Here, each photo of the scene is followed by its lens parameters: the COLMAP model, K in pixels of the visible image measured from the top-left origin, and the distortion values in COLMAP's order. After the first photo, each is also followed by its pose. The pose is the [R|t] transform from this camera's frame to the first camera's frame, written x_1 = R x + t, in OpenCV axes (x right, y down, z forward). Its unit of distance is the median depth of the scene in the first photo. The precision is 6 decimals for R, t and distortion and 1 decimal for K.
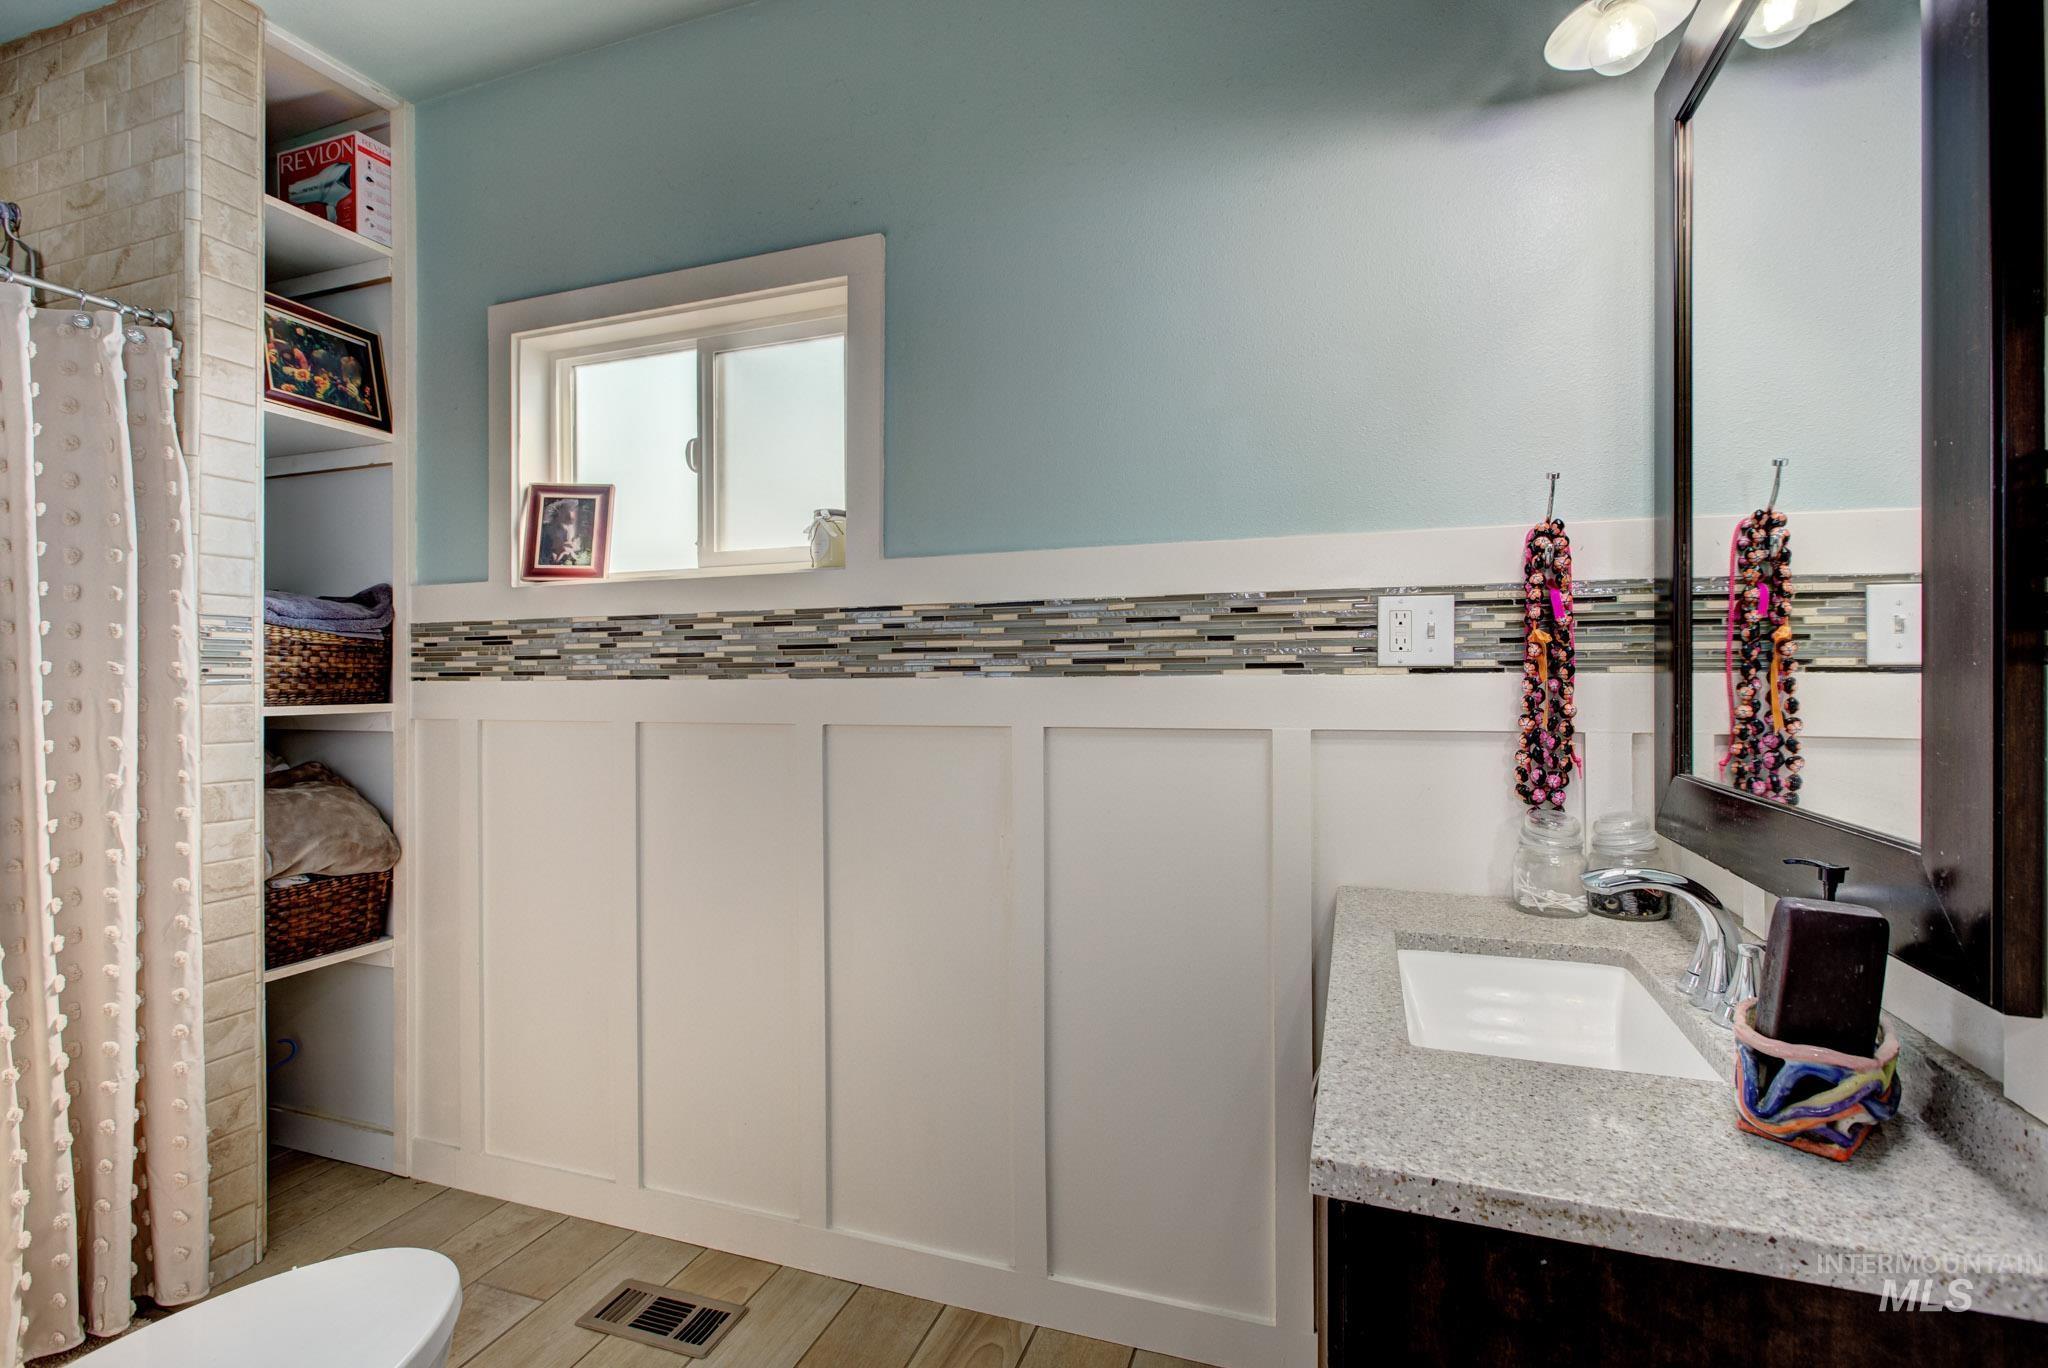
lens RADIAL K [[930.1, 0, 1033.2], [0, 930.1, 683.8], [0, 0, 1]] dist [-0.011611, 0.000530]
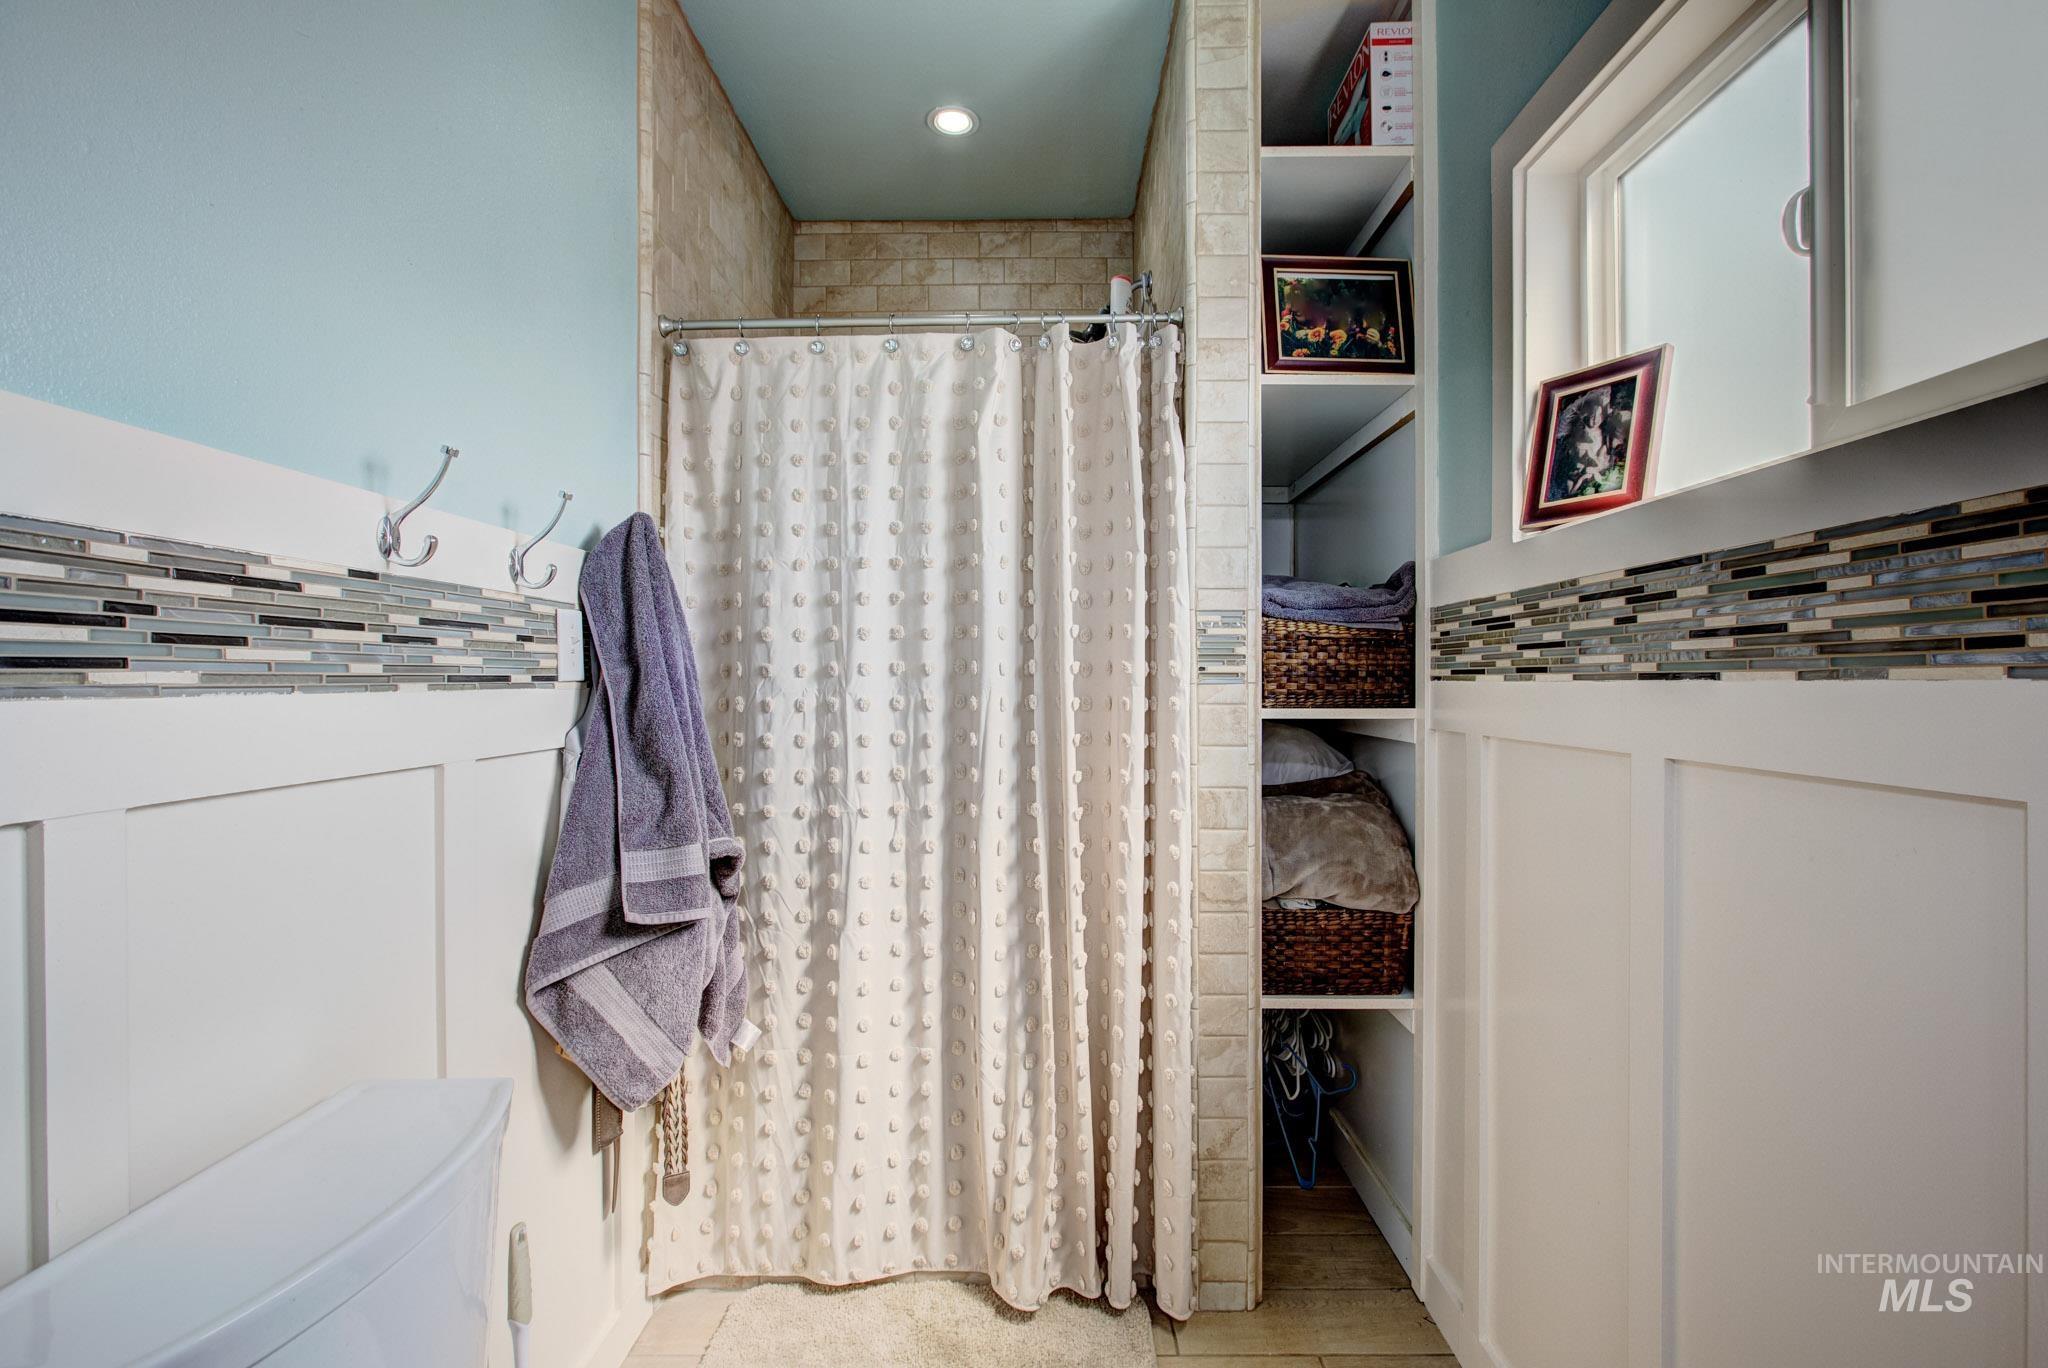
lens RADIAL K [[930.1, 0, 1033.2], [0, 930.1, 683.8], [0, 0, 1]] dist [-0.011611, 0.000530]
pose [[0.320062, 0.007424, -0.947367, -0.034487], [-0.005934, 0.999965, 0.005831, -0.003273], [0.947378, 0.003756, 0.320095, 0.467465]]
